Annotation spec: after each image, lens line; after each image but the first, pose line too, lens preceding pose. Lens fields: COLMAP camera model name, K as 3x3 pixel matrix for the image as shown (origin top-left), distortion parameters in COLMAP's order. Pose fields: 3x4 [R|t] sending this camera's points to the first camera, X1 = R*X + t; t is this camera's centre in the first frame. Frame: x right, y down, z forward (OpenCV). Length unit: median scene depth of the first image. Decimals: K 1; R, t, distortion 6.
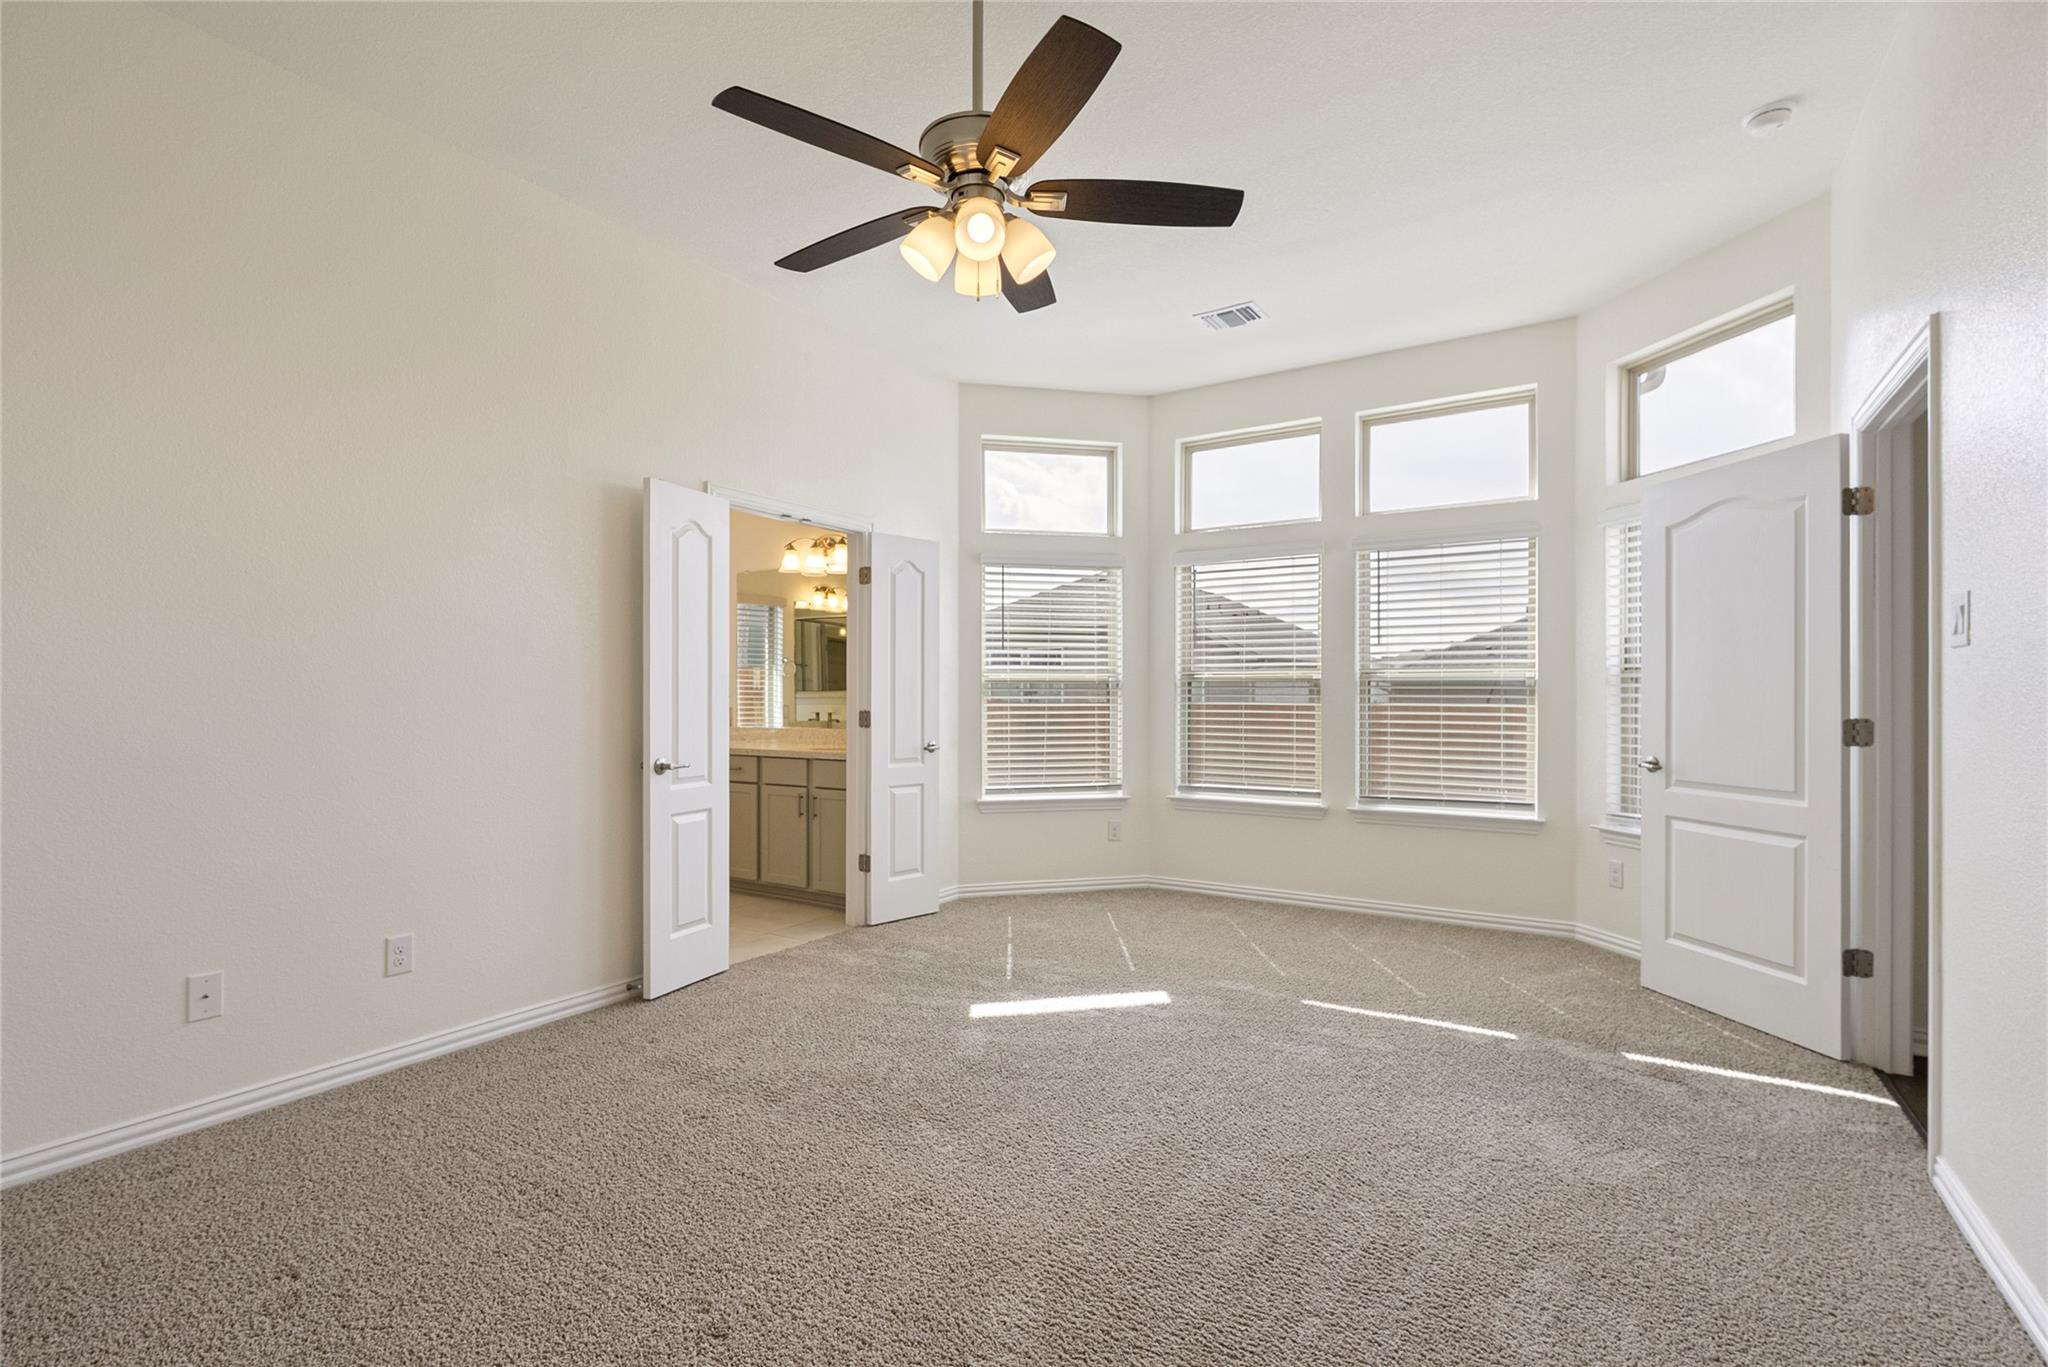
lens RADIAL K [[946.0, 0, 1018.5], [0, 946.0, 692.6], [0, 0, 1]] dist [-0.003312, -0.000500]
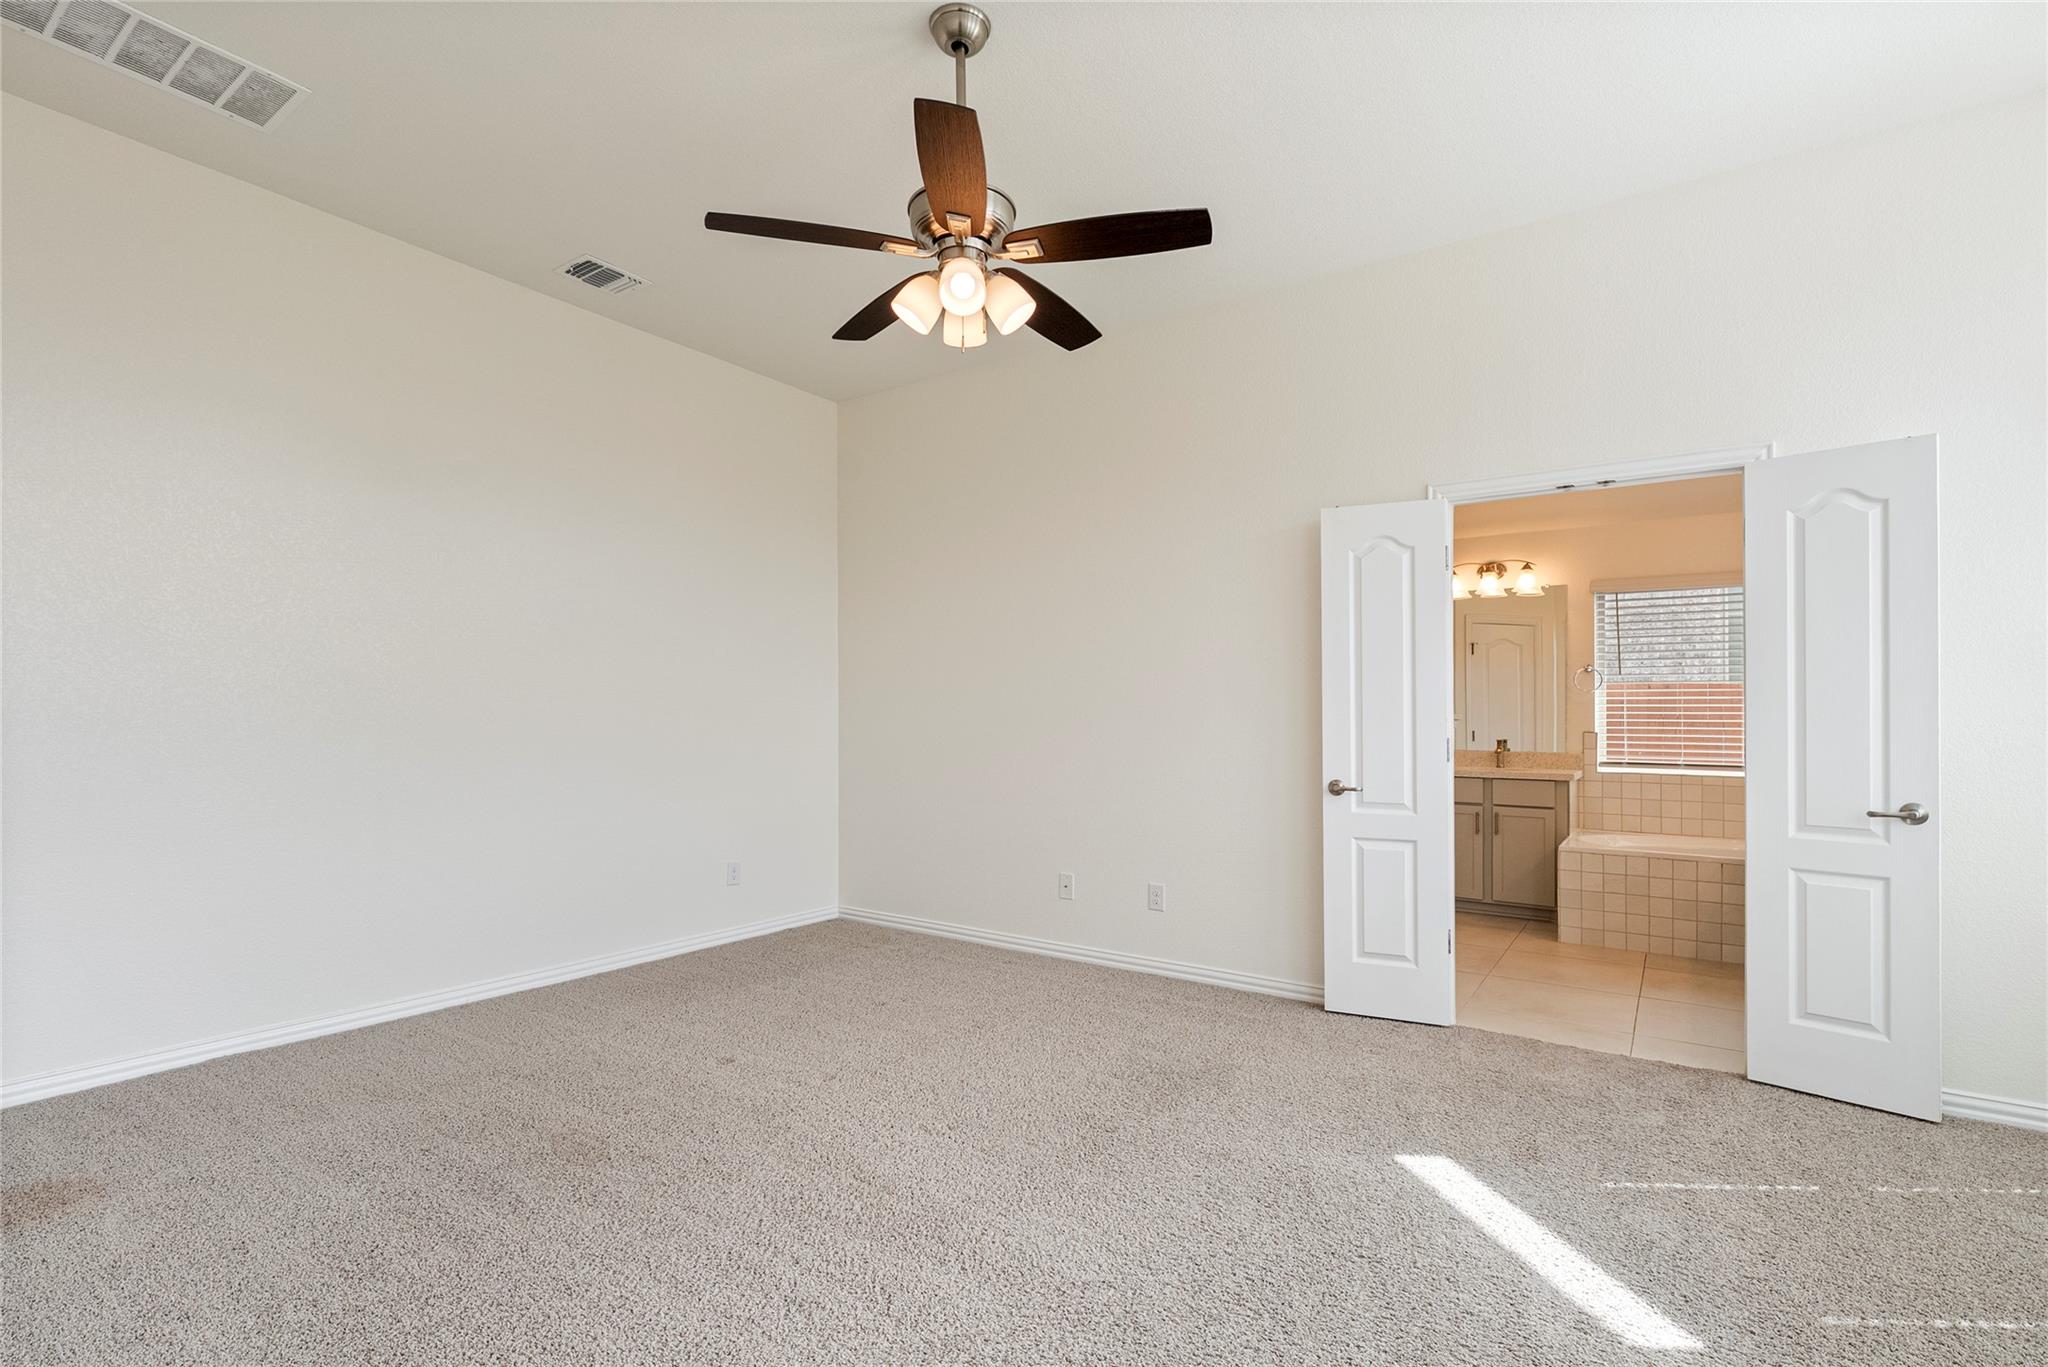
lens RADIAL K [[946.0, 0, 1018.5], [0, 946.0, 692.6], [0, 0, 1]] dist [-0.003312, -0.000500]
pose [[-0.041509, -0.028765, -0.998724, 0.438072], [-0.000694, 0.999586, -0.028761, 0.003689], [0.999138, -0.000501, -0.041511, 0.460737]]
